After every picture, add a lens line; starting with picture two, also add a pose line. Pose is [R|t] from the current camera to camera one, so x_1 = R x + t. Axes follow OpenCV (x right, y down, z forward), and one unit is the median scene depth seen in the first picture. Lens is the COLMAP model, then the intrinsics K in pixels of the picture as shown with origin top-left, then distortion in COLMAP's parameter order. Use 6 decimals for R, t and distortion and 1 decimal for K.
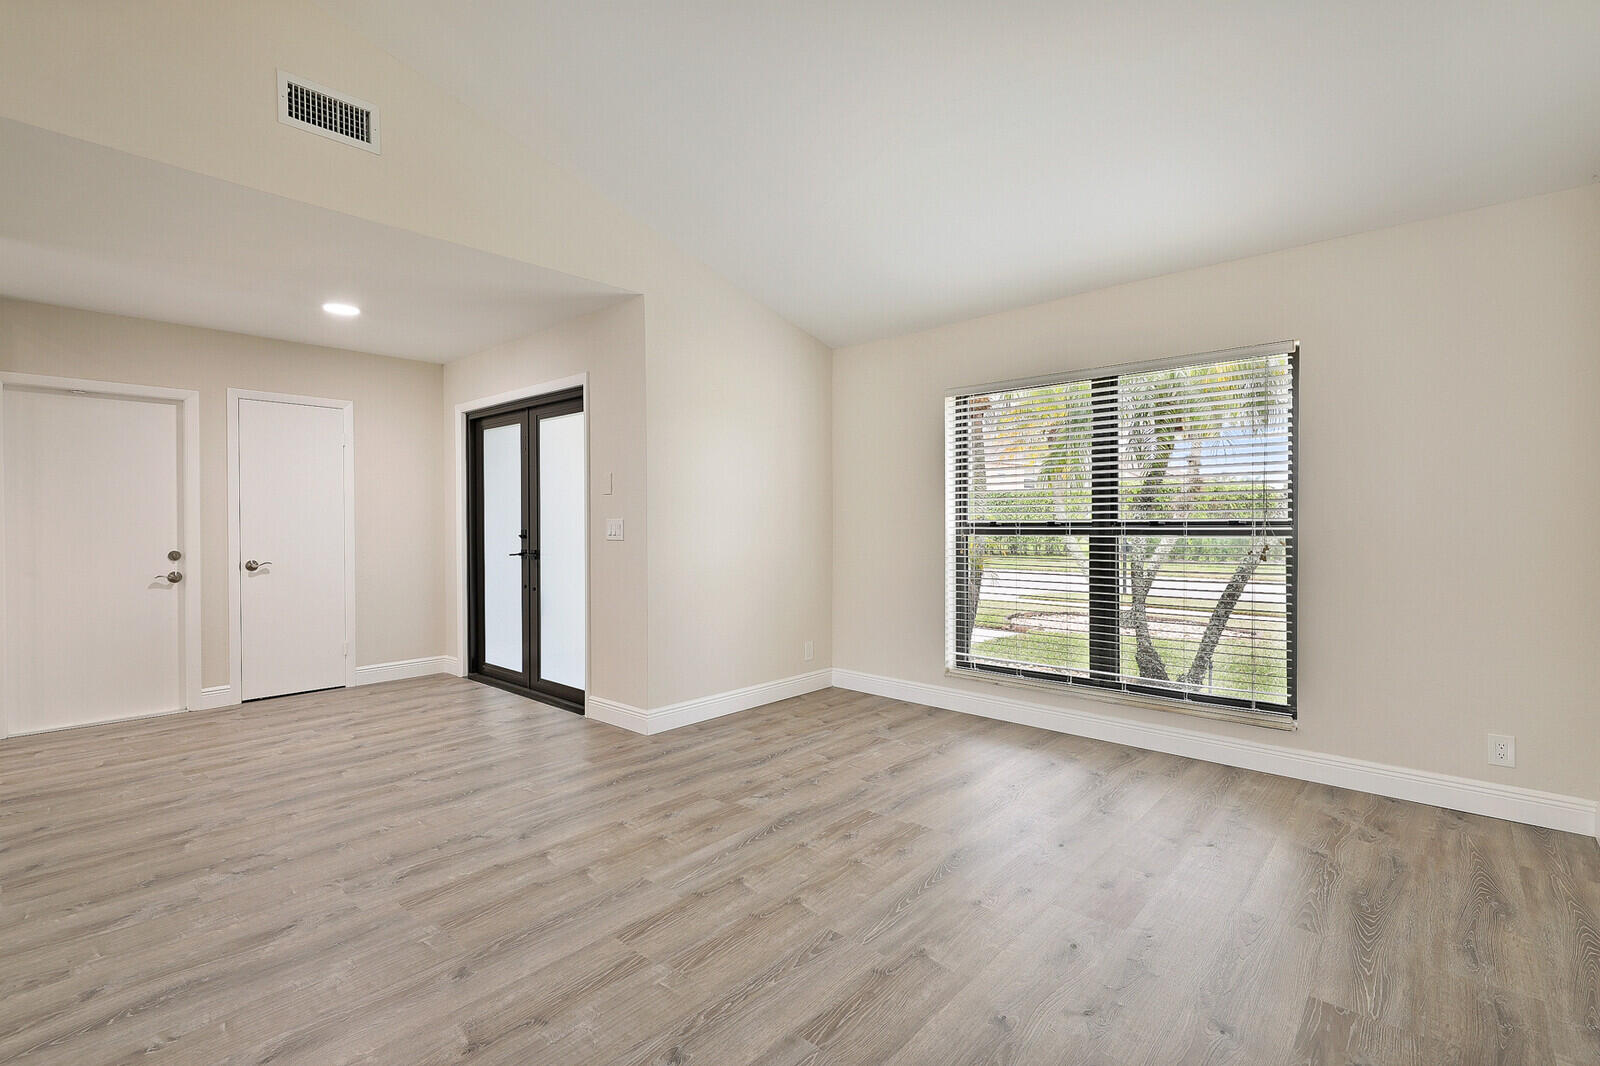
lens RADIAL K [[730.3, 0, 801.8], [0, 730.3, 524.0], [0, 0, 1]] dist [-0.001251, -0.002113]
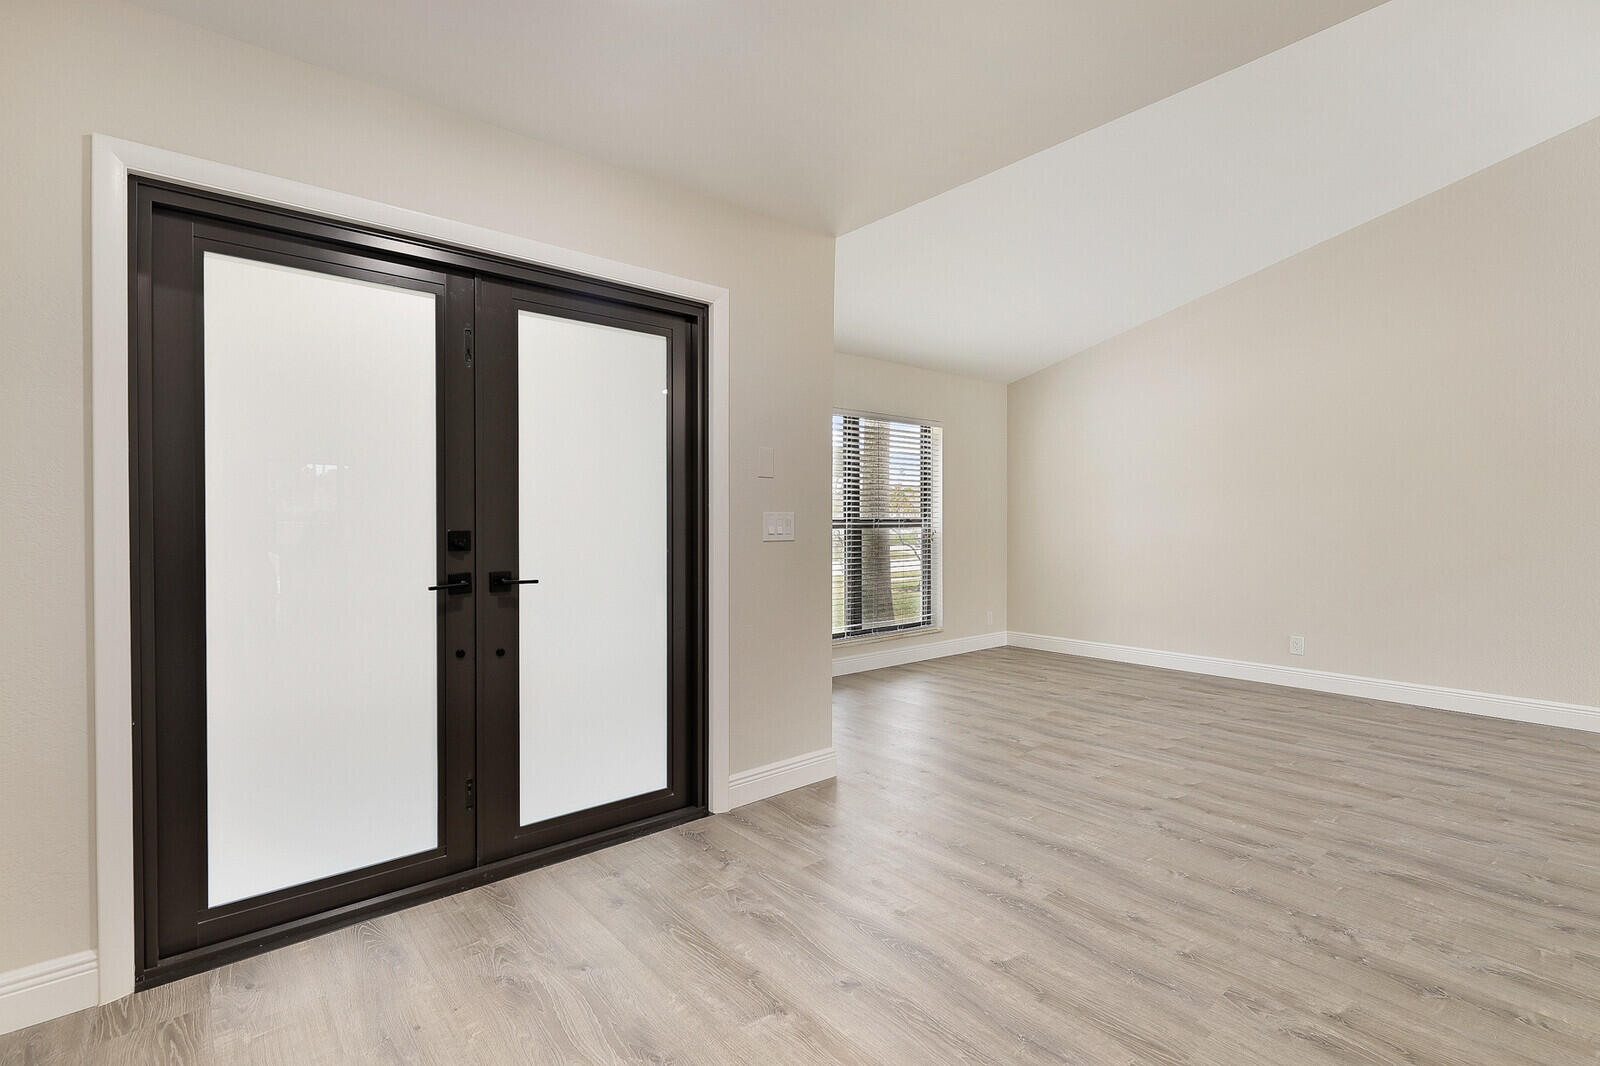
lens RADIAL K [[730.3, 0, 808.4], [0, 730.3, 521.8], [0, 0, 1]] dist [-0.001251, -0.002113]
pose [[0.139109, 0.001716, 0.990276, -1.533587], [0.001724, 0.999997, -0.001975, 0.007058], [-0.990276, 0.001982, 0.139105, 1.360226]]
